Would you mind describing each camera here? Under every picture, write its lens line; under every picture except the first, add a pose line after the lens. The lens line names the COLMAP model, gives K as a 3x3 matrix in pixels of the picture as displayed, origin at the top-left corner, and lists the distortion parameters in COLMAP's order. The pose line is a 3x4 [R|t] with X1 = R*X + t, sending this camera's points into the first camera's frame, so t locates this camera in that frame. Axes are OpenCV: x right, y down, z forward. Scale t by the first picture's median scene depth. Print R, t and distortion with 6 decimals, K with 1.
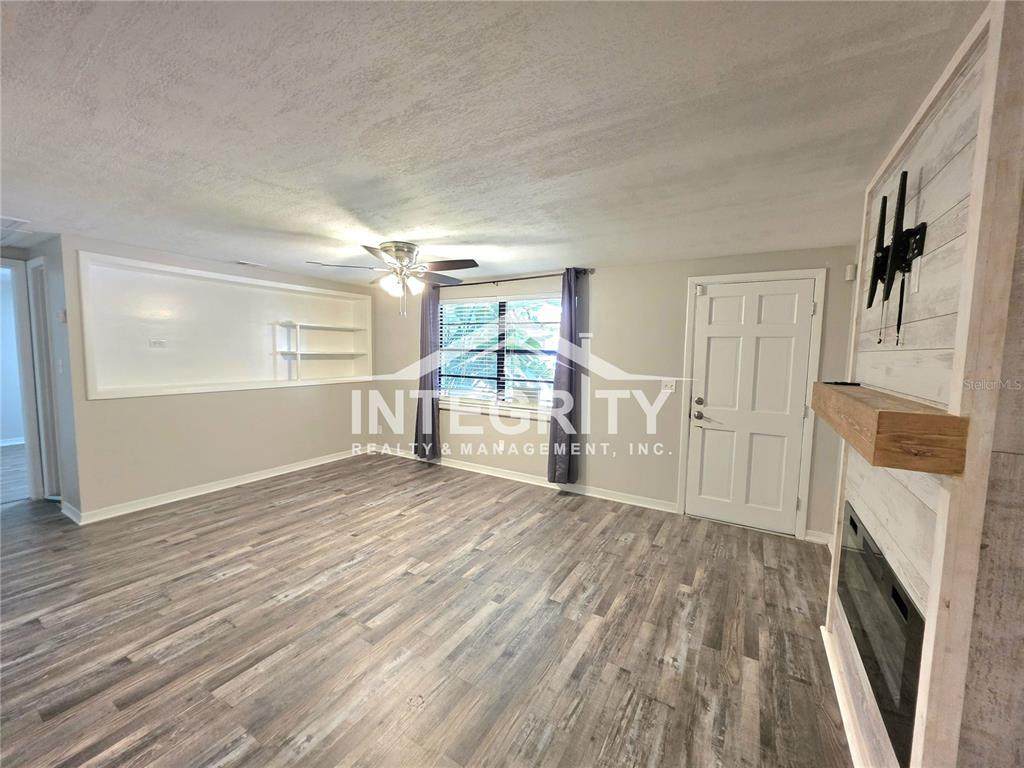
lens RADIAL K [[407.8, 0, 516.1], [0, 407.8, 384.3], [0, 0, 1]] dist [0.001989, -0.000486]
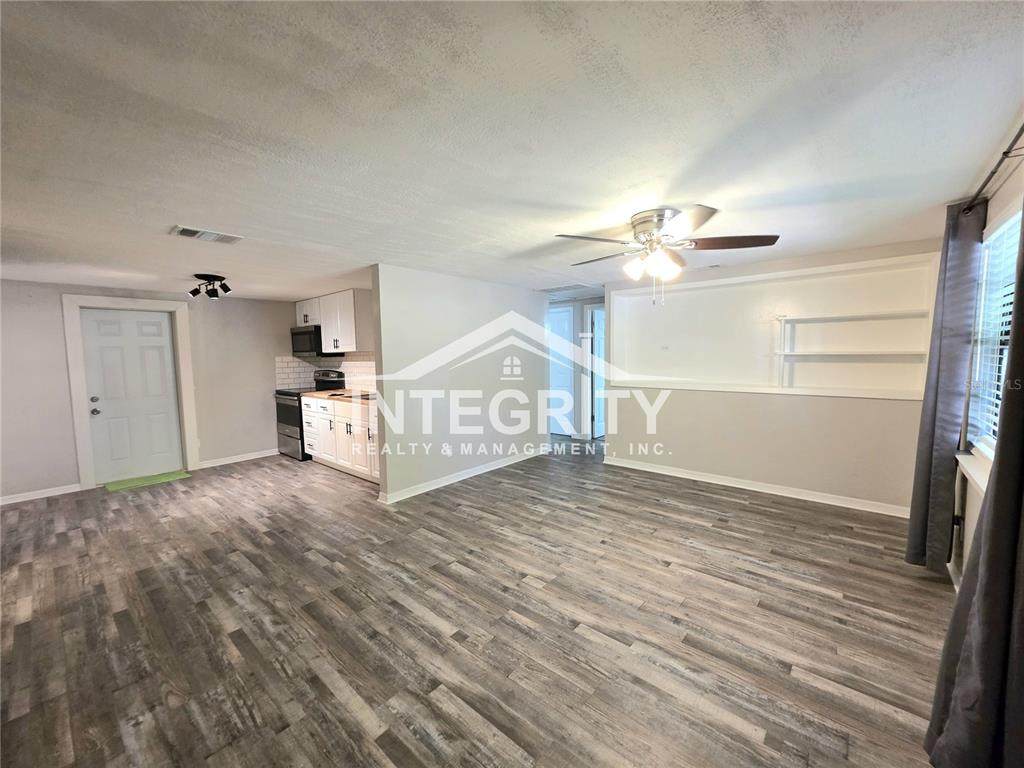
lens RADIAL K [[407.8, 0, 516.5], [0, 407.8, 387.0], [0, 0, 1]] dist [0.001989, -0.000486]
pose [[-0.178225, 0.068978, -0.981569, 0.635676], [-0.068718, 0.994232, 0.082345, -0.072974], [0.981587, 0.082127, -0.172457, 1.028761]]
